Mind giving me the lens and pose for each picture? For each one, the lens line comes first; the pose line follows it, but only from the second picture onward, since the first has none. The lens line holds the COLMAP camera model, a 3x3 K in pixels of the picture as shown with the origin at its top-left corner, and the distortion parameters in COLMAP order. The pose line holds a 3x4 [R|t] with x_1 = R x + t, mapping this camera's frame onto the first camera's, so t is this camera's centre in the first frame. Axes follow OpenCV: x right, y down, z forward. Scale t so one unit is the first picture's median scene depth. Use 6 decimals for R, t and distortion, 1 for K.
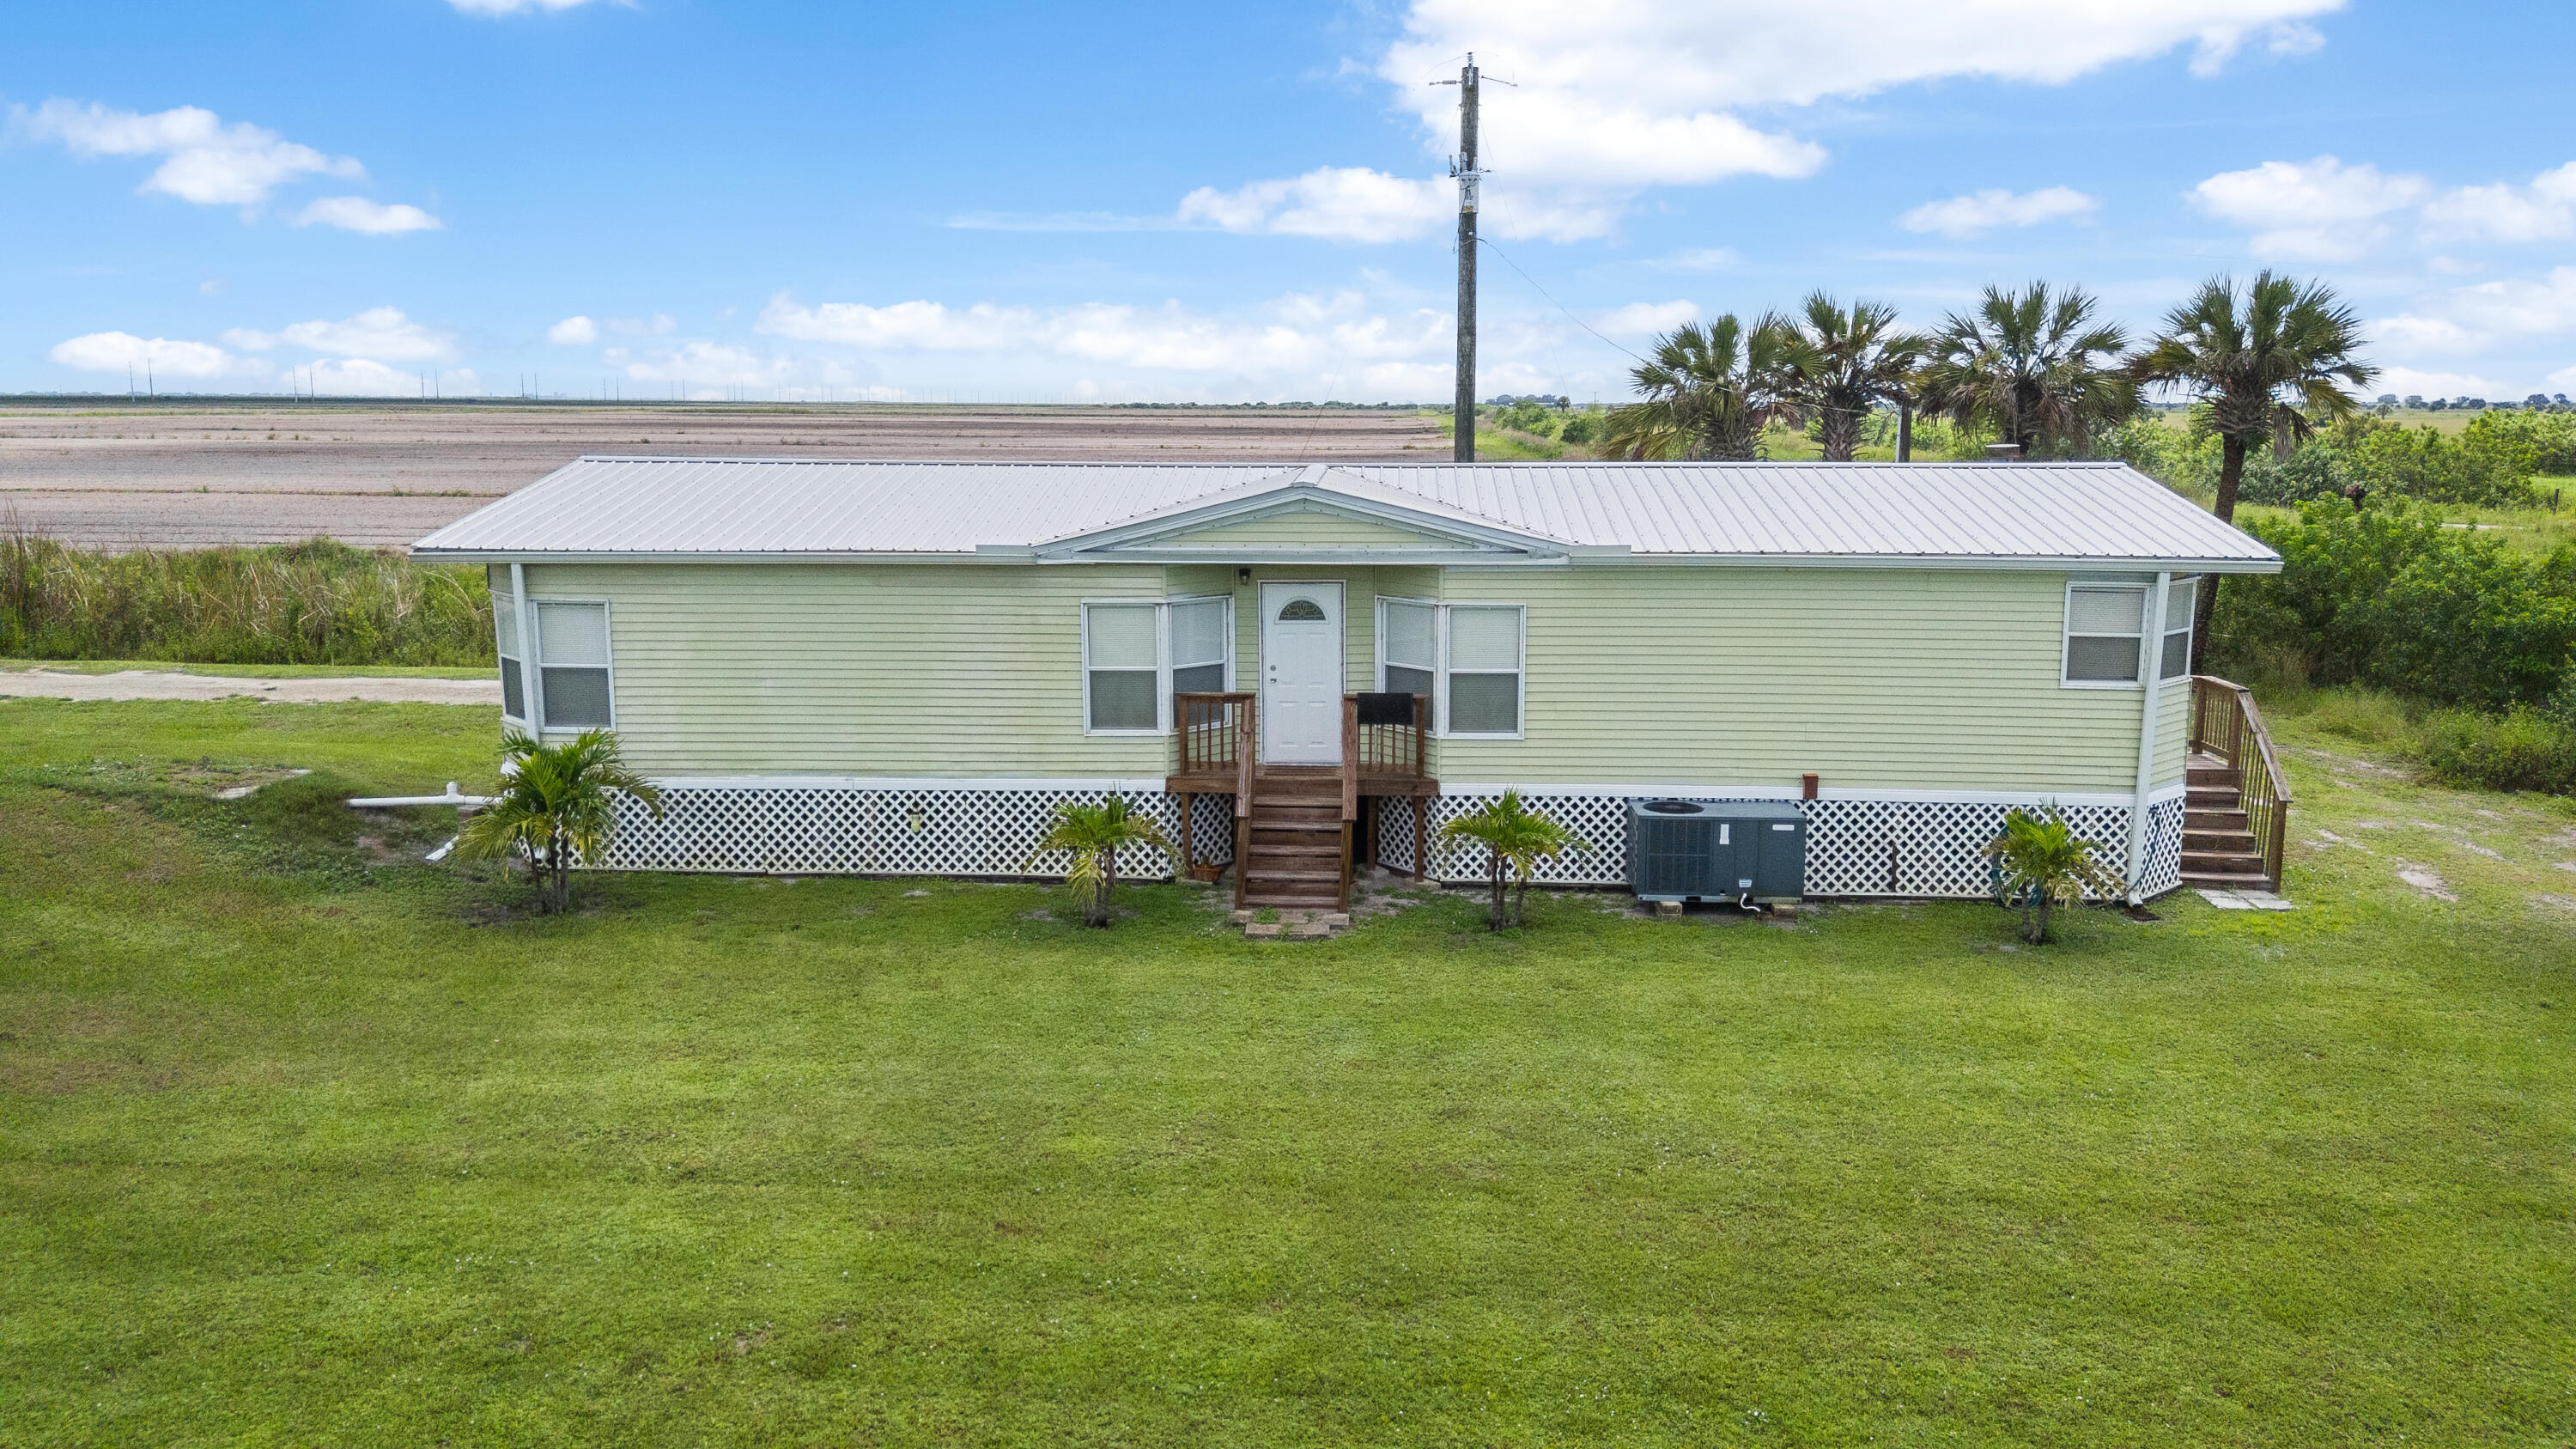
lens RADIAL K [[1897.4, 0, 1288.0], [0, 1897.4, 724.5], [0, 0, 1]] dist [0.183534, -0.405695]
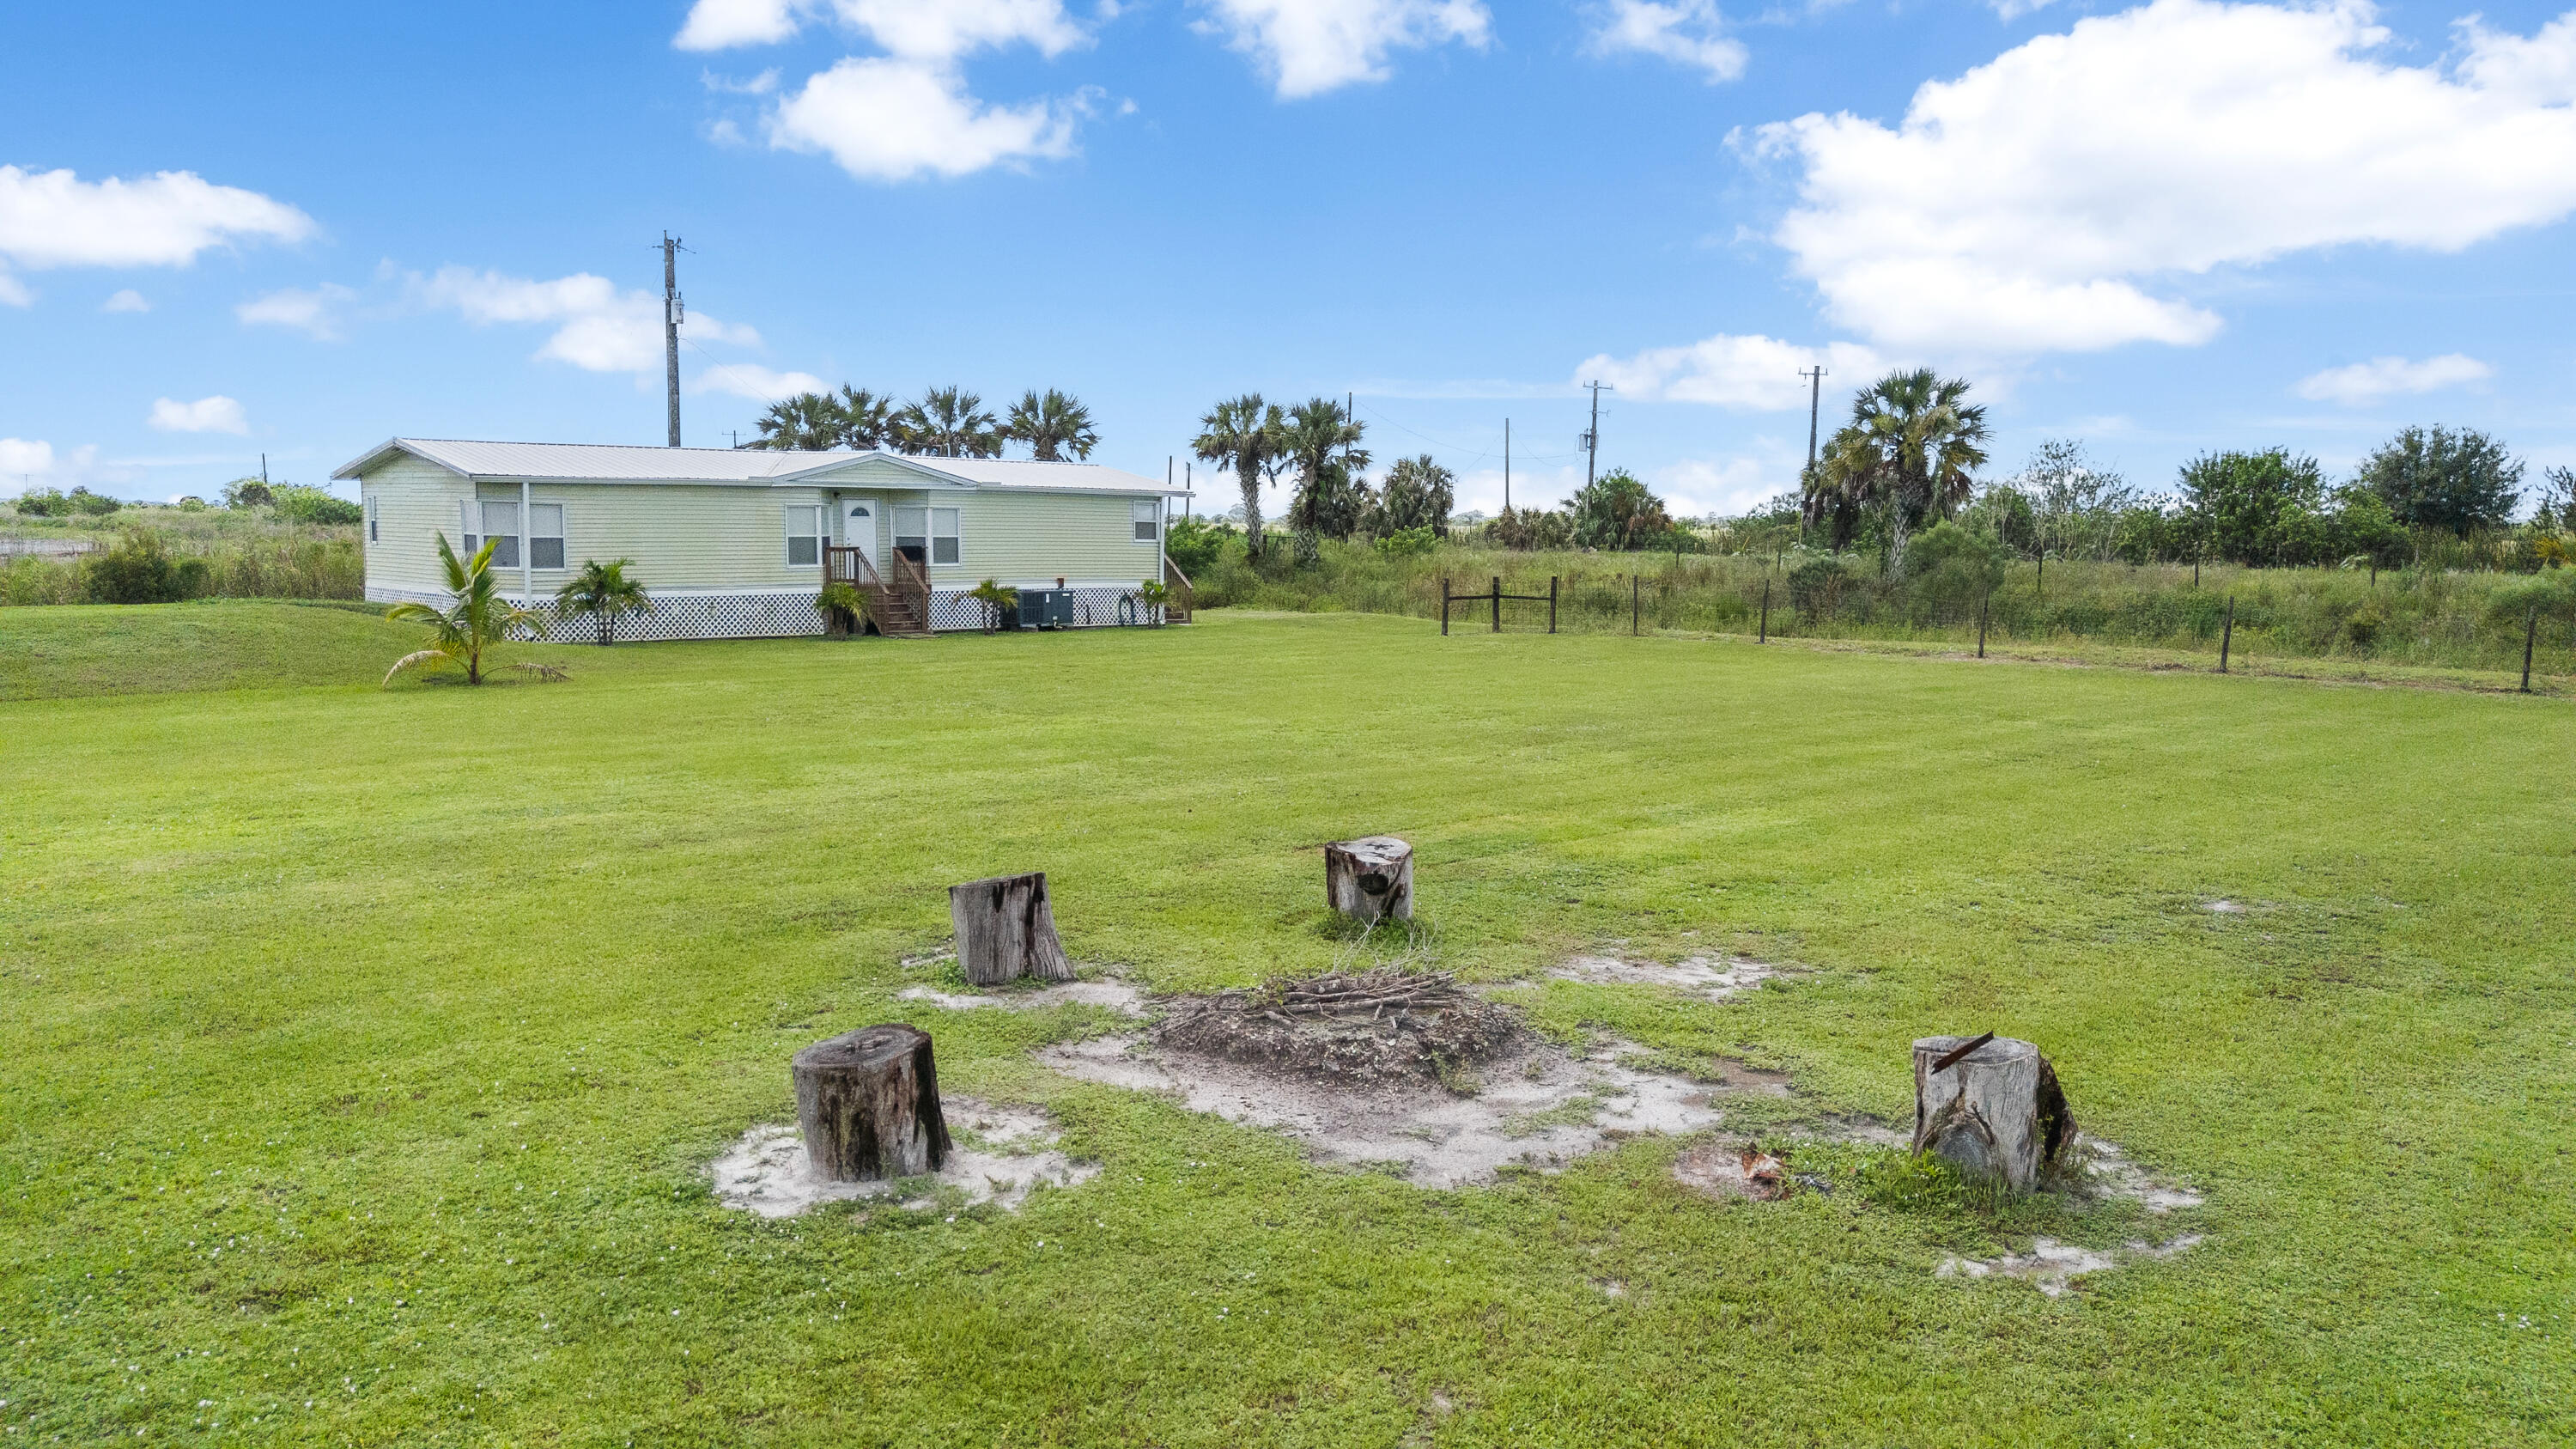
lens RADIAL K [[1900.1, 0, 1288.0], [0, 1900.1, 724.5], [0, 0, 1]] dist [0.090467, -0.096518]
pose [[0.690056, -0.073903, 0.719973, -1.291879], [0.110987, 0.993812, -0.004364, 0.255011], [-0.715196, 0.082919, 0.693988, -0.888568]]
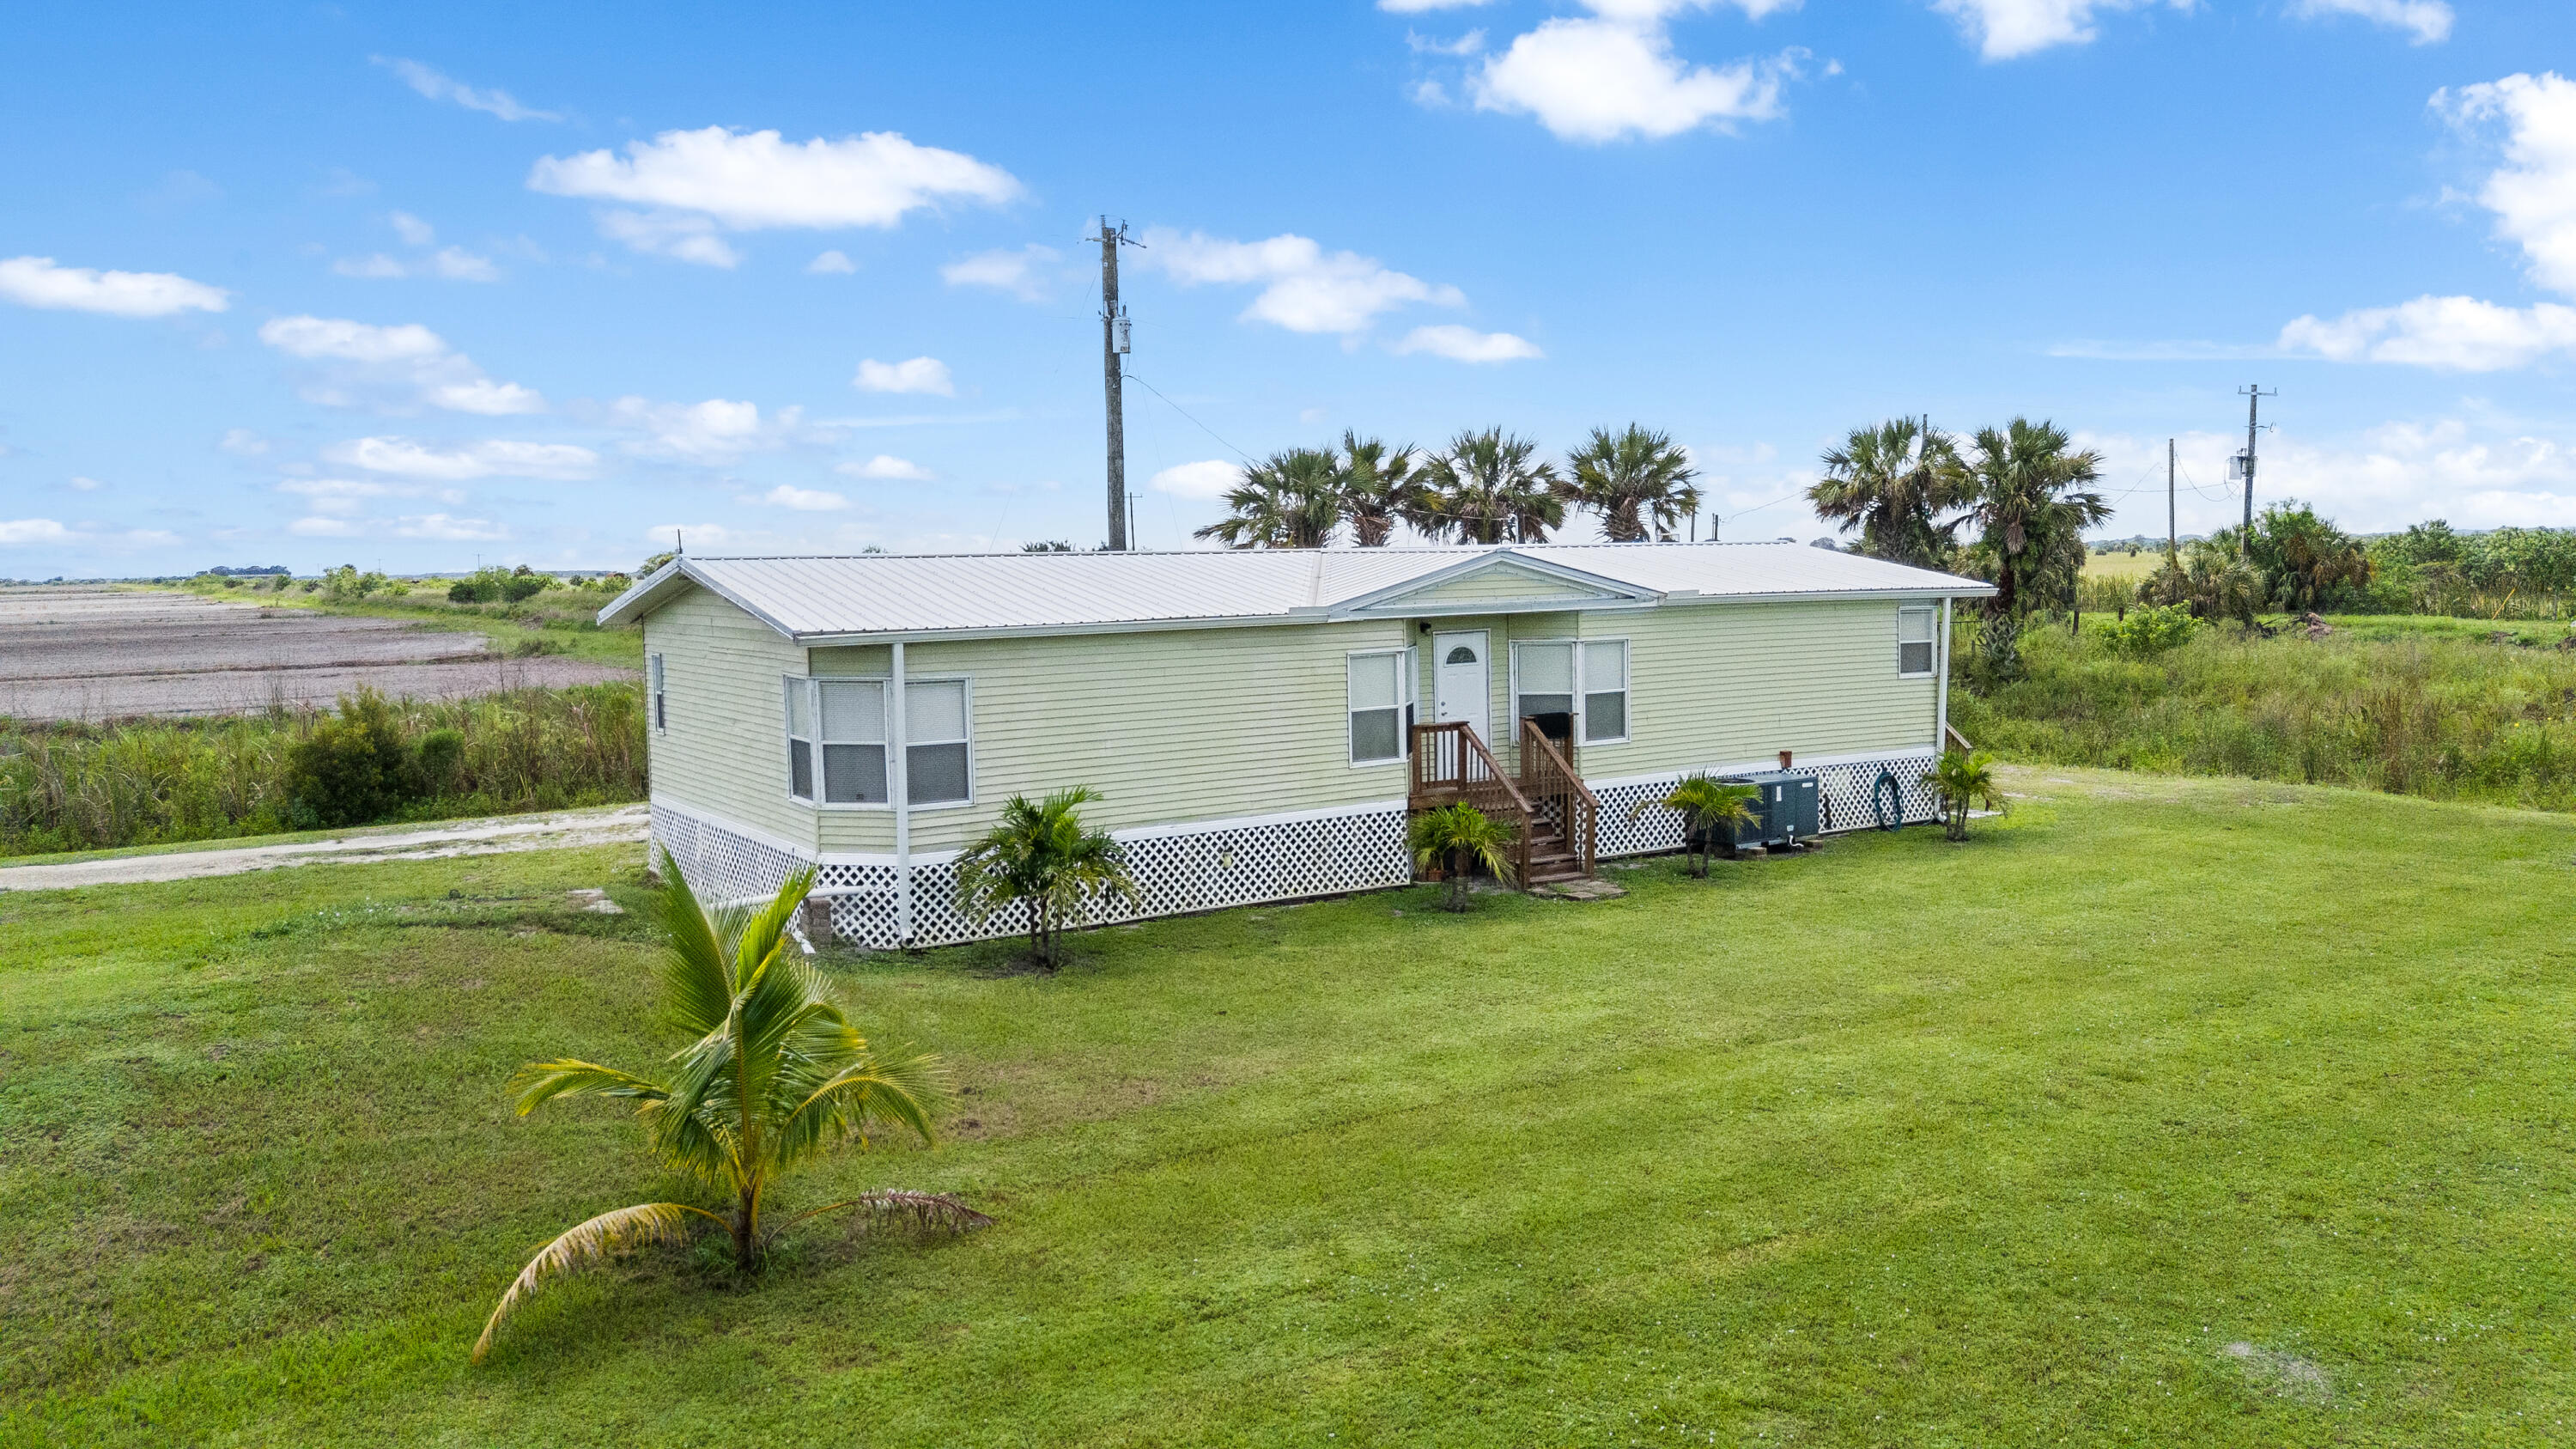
lens RADIAL K [[1897.4, 0, 1288.0], [0, 1897.4, 724.5], [0, 0, 1]] dist [0.183534, -0.405695]
pose [[0.811974, -0.067969, 0.579722, -0.820461], [0.117224, 0.991950, -0.047886, 0.031051], [-0.571801, 0.106839, 0.813406, 0.070149]]
